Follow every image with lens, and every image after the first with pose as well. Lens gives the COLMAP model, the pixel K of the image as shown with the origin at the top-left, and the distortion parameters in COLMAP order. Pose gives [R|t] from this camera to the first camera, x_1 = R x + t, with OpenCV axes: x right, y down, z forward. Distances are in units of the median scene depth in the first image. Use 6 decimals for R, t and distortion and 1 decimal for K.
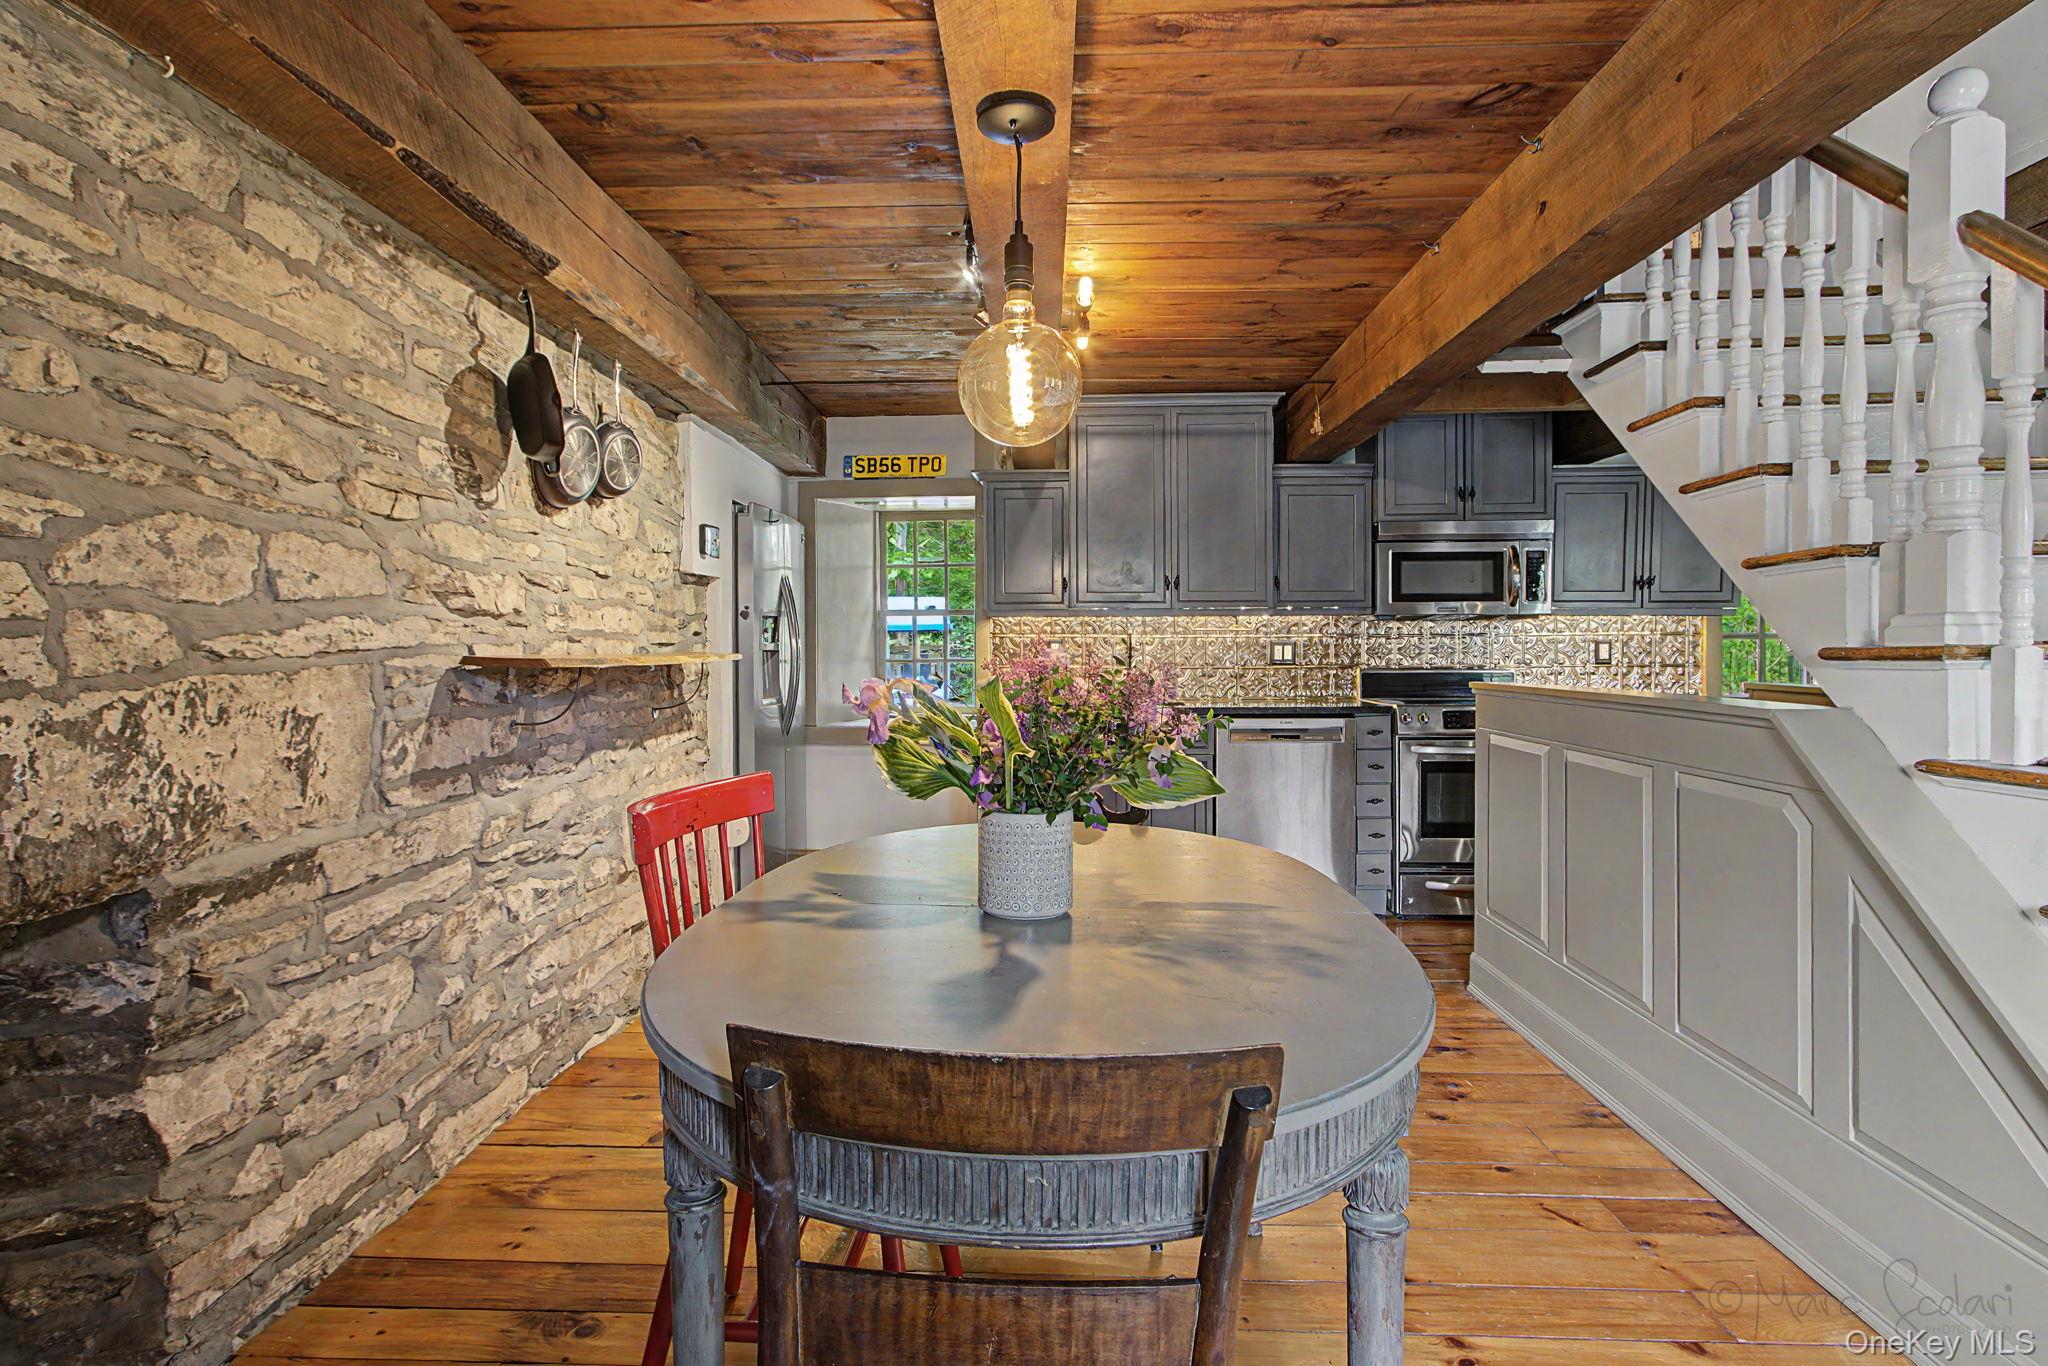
lens RADIAL K [[957.4, 0, 1020.0], [0, 957.4, 677.2], [0, 0, 1]] dist [-0.000386, 0.001299]
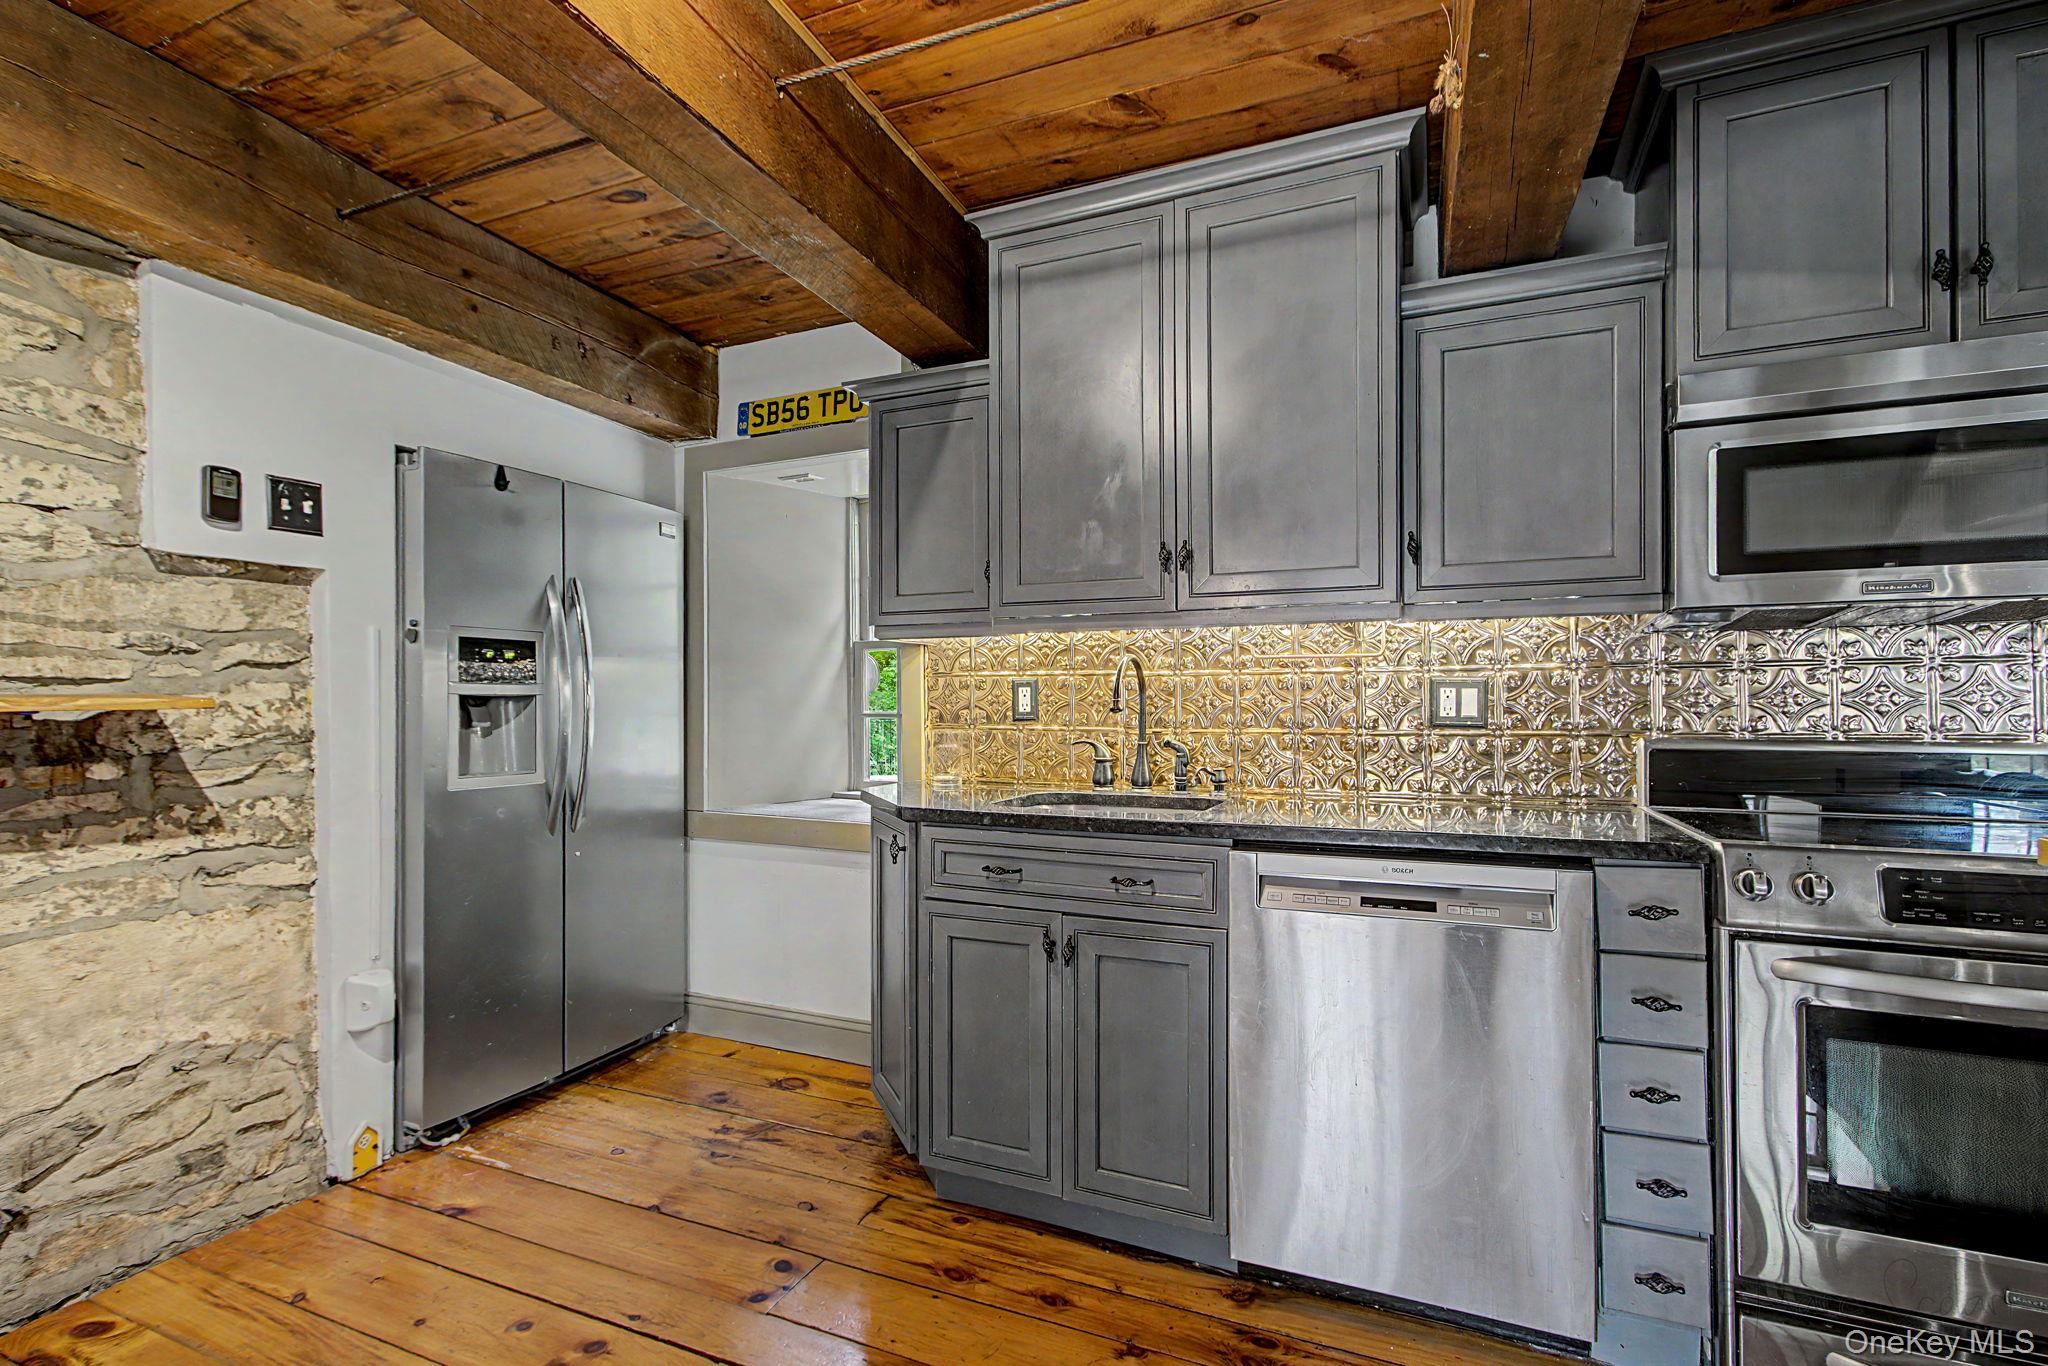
lens RADIAL K [[894.4, 0, 1029.4], [0, 894.4, 706.6], [0, 0, 1]] dist [0.002441, 0.000537]
pose [[0.939647, 0.005824, -0.342095, 0.480231], [-0.014685, 0.999620, -0.023319, -0.021210], [0.341829, 0.026935, 0.939376, 1.076637]]
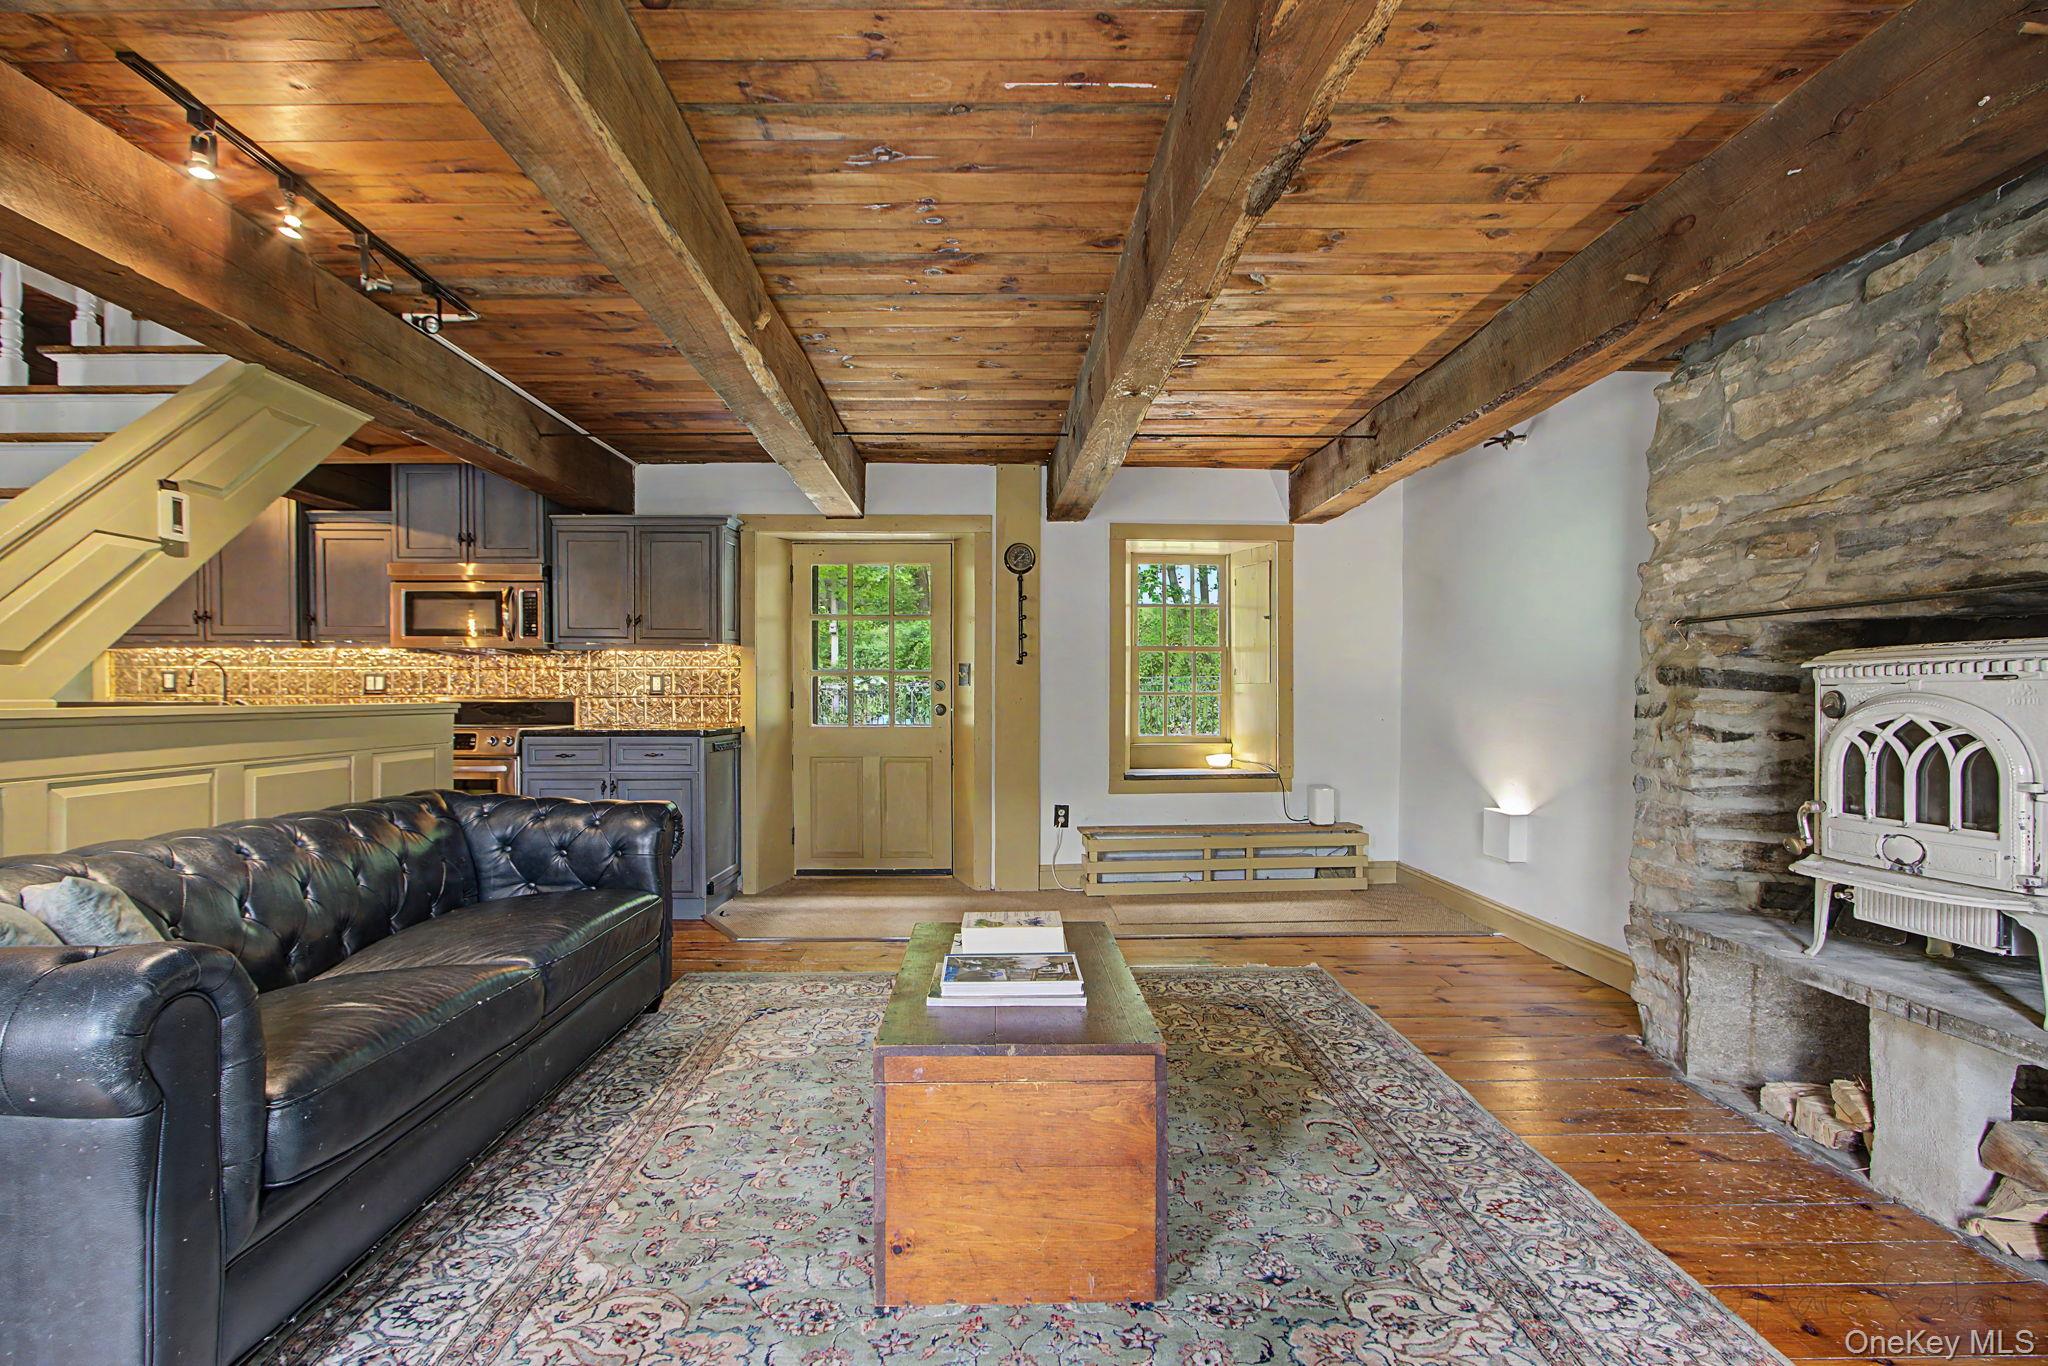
lens RADIAL K [[967.3, 0, 997.8], [0, 967.3, 705.3], [0, 0, 1]] dist [-0.030676, 0.022994]
pose [[0.998265, 0.010123, 0.058005, 1.947732], [-0.009017, 0.999773, -0.019301, 0.029931], [-0.058187, 0.018744, 0.998130, -0.270046]]
